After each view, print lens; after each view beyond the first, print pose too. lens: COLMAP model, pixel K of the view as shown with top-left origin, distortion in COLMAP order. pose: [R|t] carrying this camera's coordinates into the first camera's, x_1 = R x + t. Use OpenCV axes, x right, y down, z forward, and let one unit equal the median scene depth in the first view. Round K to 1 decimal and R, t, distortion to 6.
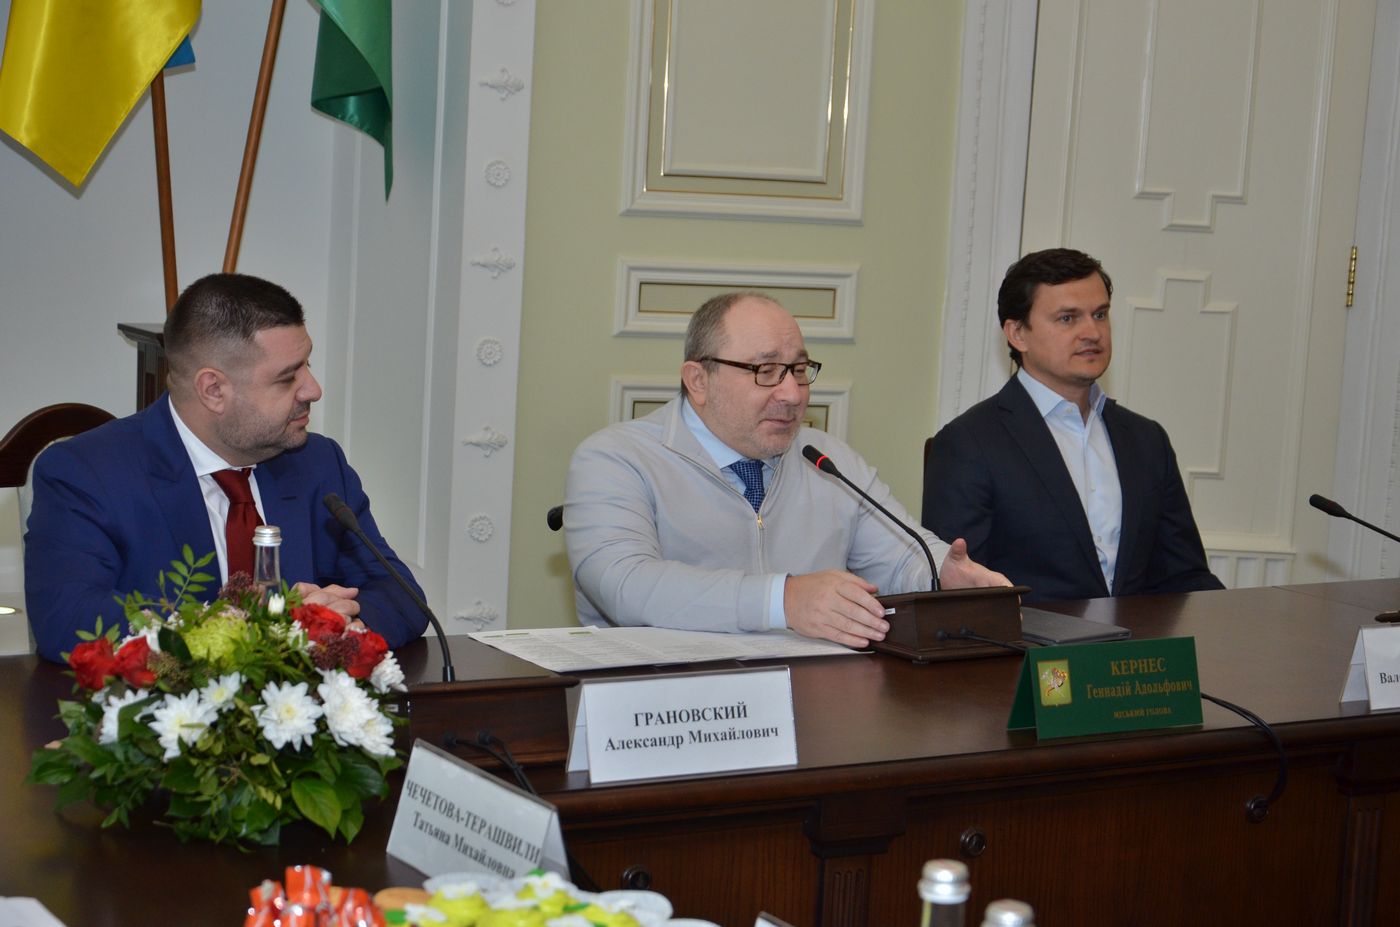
lens RADIAL K [[2585.1, 0, 700.0], [0, 2585.1, 463.5], [0, 0, 1]] dist [-0.001321, -0.884127]
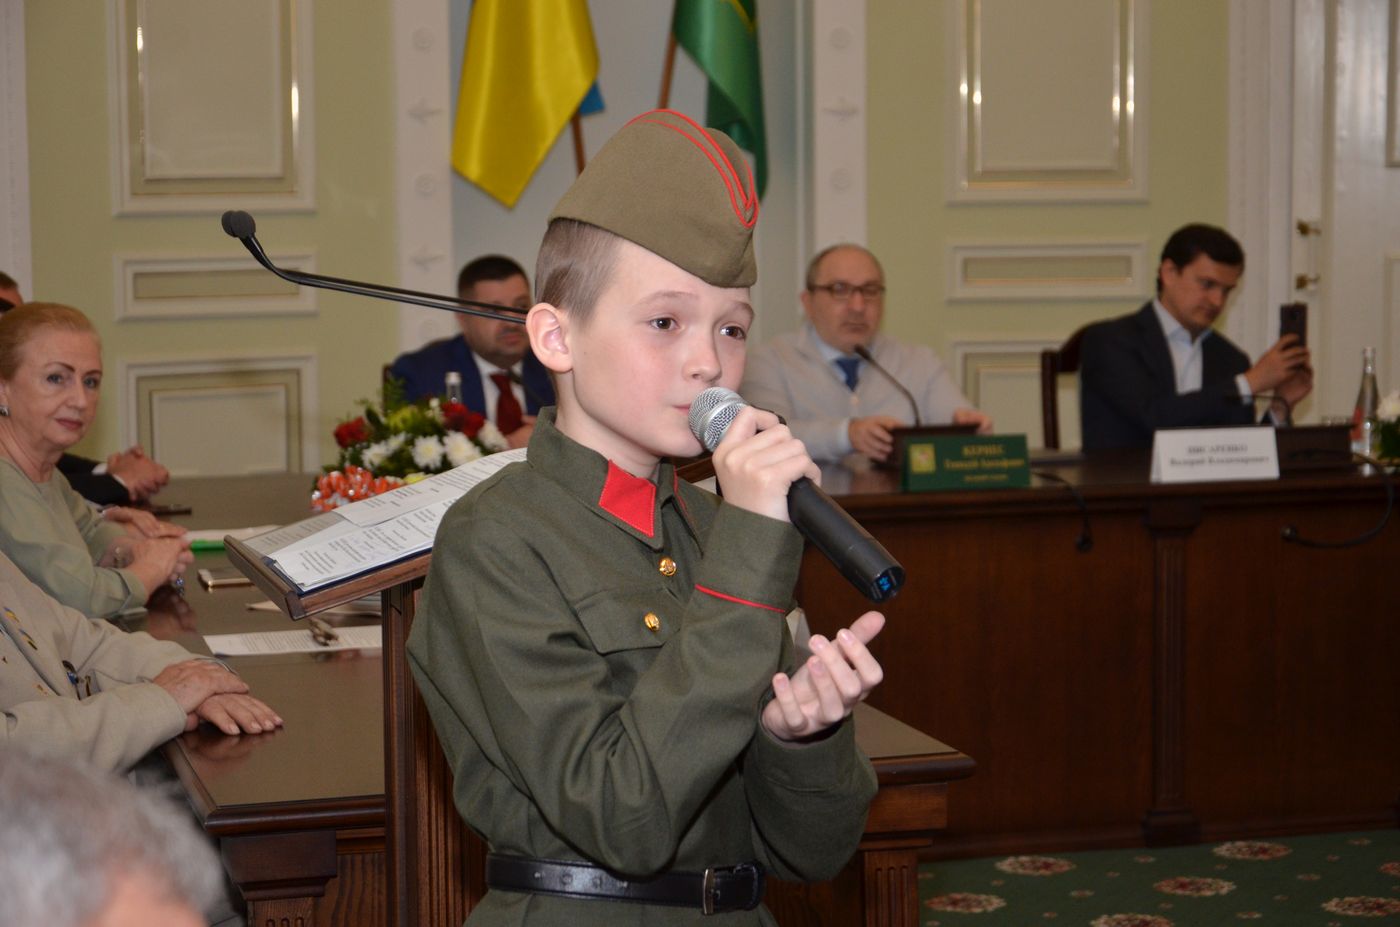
lens RADIAL K [[3155.6, 0, 700.0], [0, 3155.6, 463.5], [0, 0, 1]] dist [-0.040787, 0.012658]
pose [[0.961613, -0.033383, -0.272369, 0.364843], [0.025835, 0.999177, -0.031256, 0.097422], [0.273189, 0.023019, 0.961685, -0.663402]]
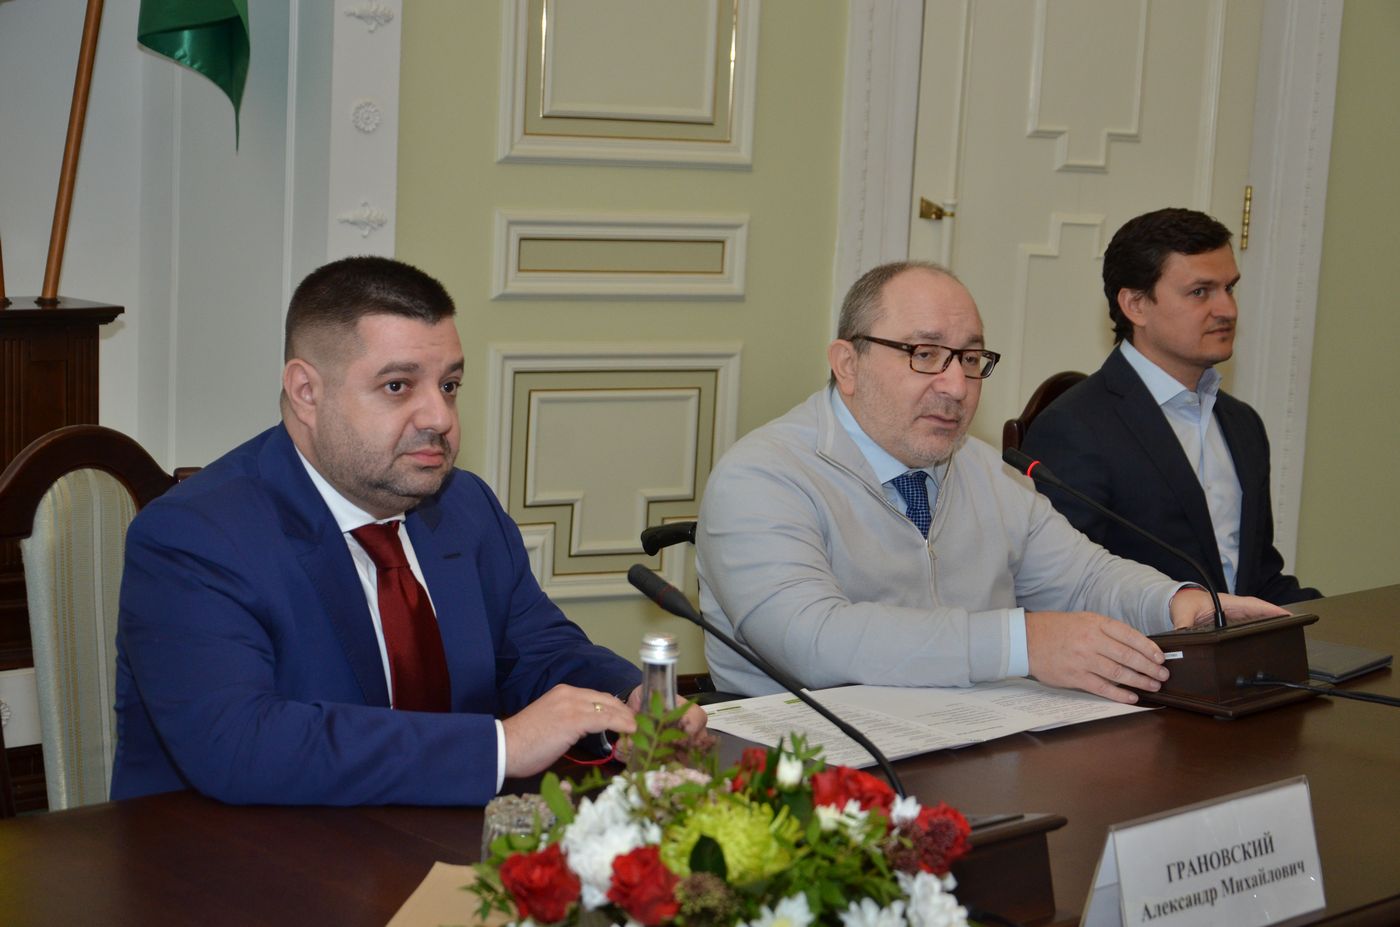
lens RADIAL K [[2460.6, 0, 700.0], [0, 2460.6, 463.5], [0, 0, 1]] dist [-0.055650, -0.279745]
pose [[0.979385, -0.036029, 0.198763, -0.185461], [0.029452, 0.998920, 0.035949, -0.029827], [-0.199844, -0.029354, 0.979388, 0.221676]]
